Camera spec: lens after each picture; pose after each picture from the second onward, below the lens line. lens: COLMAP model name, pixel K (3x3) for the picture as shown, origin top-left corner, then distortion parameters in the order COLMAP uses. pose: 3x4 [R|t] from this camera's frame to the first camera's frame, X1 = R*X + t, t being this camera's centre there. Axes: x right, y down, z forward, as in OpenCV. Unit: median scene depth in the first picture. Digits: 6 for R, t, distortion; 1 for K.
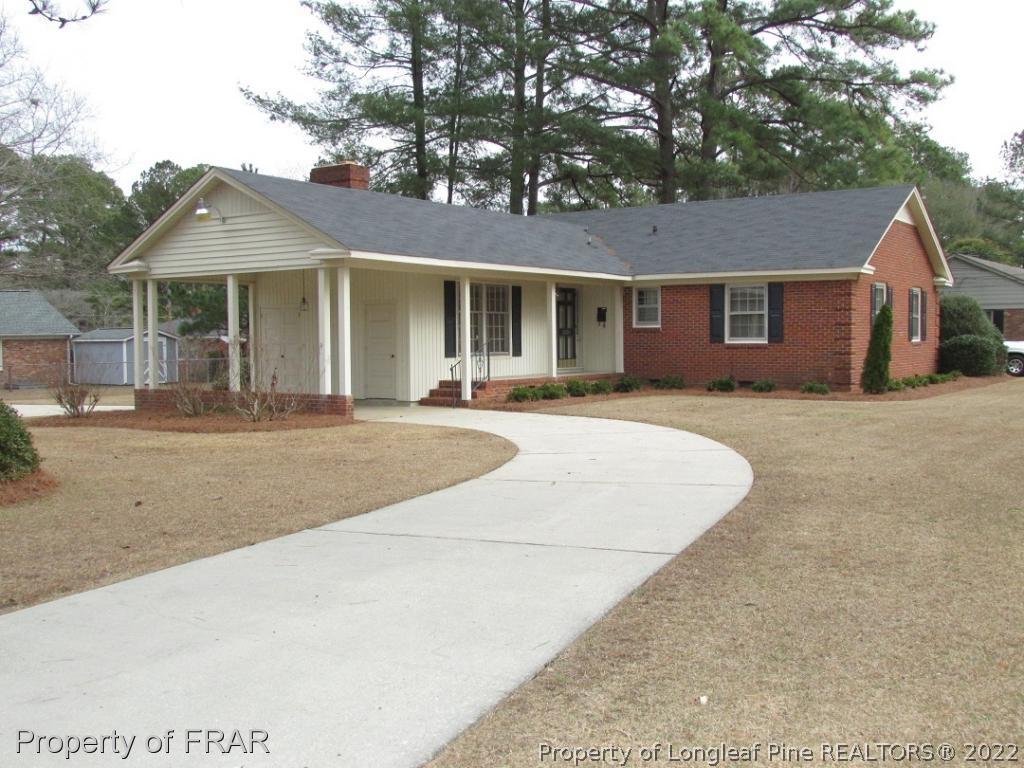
lens RADIAL K [[1067.2, 0, 512.0], [0, 1067.2, 384.0], [0, 0, 1]] dist [-0.077525, 0.191653]
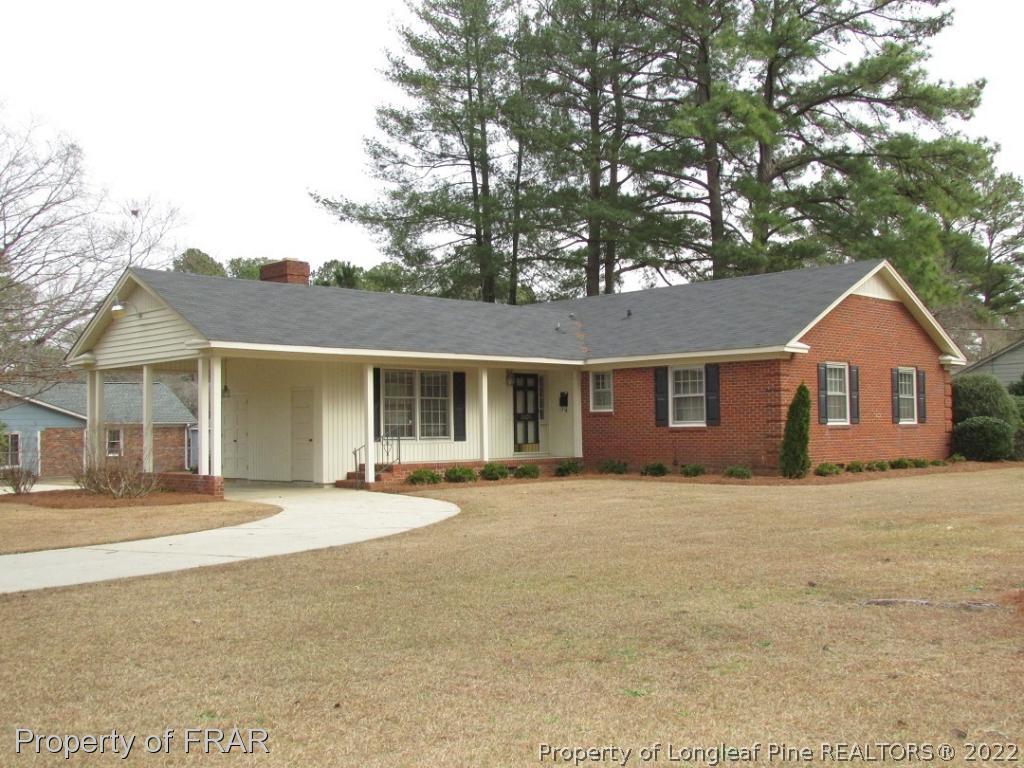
lens RADIAL K [[1067.2, 0, 512.0], [0, 1067.2, 384.0], [0, 0, 1]] dist [-0.077525, 0.191653]
pose [[0.979942, -0.013595, -0.198821, 0.253876], [-0.003116, 0.996503, -0.083495, 0.004832], [0.199261, 0.082440, 0.976473, 0.011589]]
